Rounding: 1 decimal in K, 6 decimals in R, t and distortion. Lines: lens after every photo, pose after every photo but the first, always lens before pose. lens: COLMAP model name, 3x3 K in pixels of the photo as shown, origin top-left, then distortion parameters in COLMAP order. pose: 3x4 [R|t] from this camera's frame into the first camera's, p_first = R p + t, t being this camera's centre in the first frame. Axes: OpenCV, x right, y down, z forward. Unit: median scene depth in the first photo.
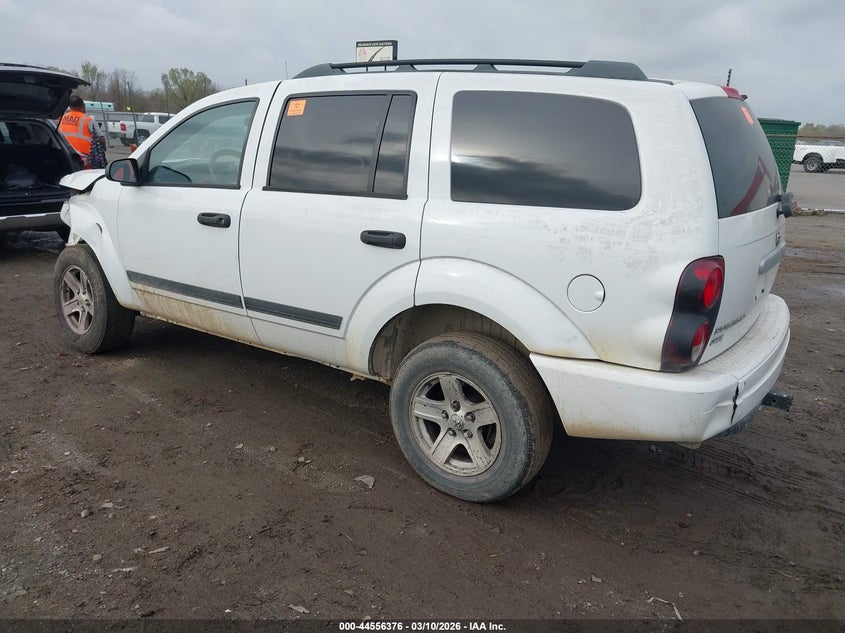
lens RADIAL K [[724.8, 0, 422.5], [0, 724.8, 316.5], [0, 0, 1]] dist [-0.004925, -0.004401]
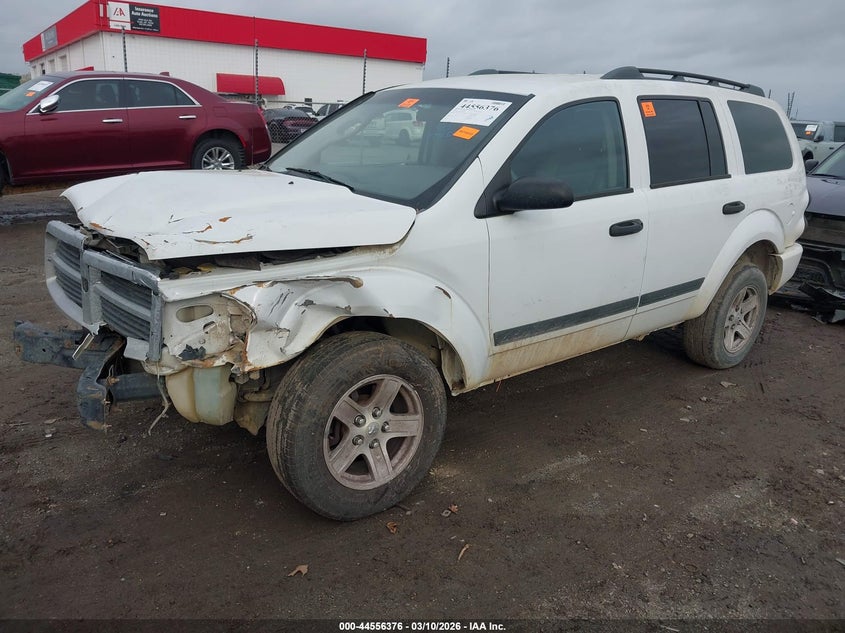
lens RADIAL K [[724.8, 0, 422.5], [0, 724.8, 316.5], [0, 0, 1]] dist [-0.004925, -0.004401]
pose [[0.213415, -0.297626, 0.930523, -1.379773], [0.222207, 0.942290, 0.250427, -0.351166], [-0.951356, 0.153324, 0.267234, 1.108401]]
